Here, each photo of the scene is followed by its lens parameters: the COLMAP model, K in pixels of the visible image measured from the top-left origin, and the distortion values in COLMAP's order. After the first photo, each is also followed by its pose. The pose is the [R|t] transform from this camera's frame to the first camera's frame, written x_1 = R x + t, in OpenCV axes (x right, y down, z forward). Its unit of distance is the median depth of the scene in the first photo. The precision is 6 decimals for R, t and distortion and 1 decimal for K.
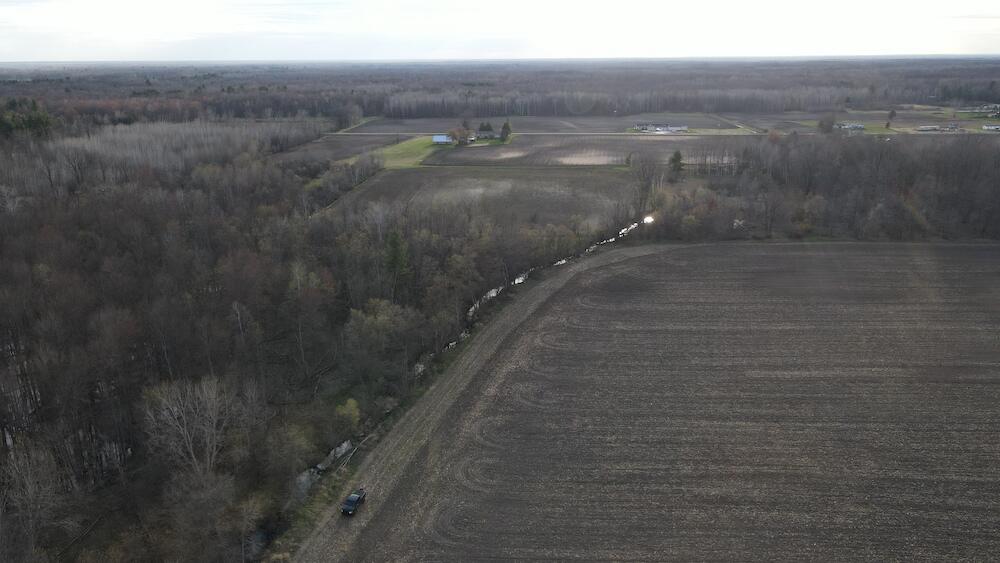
lens RADIAL K [[736.7, 0, 499.6], [0, 736.7, 298.2], [0, 0, 1]] dist [0.000379, 0.028743]
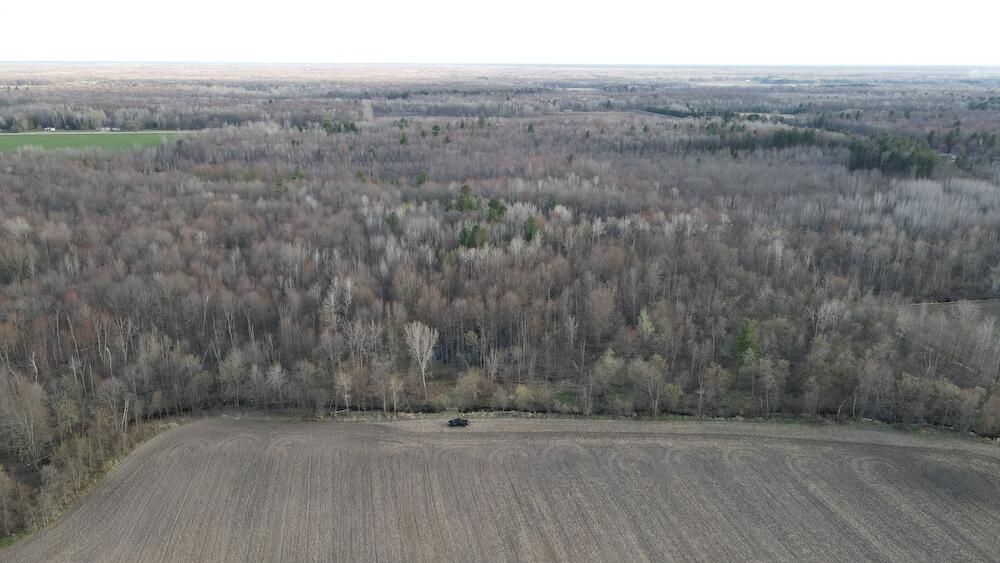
lens RADIAL K [[736.7, 0, 504.7], [0, 736.7, 285.8], [0, 0, 1]] dist [0.000379, 0.028743]
pose [[0.257657, 0.289773, -0.921762, 0.347628], [-0.306664, 0.929173, 0.206382, -0.111795], [0.916280, 0.229496, 0.328271, 0.097880]]
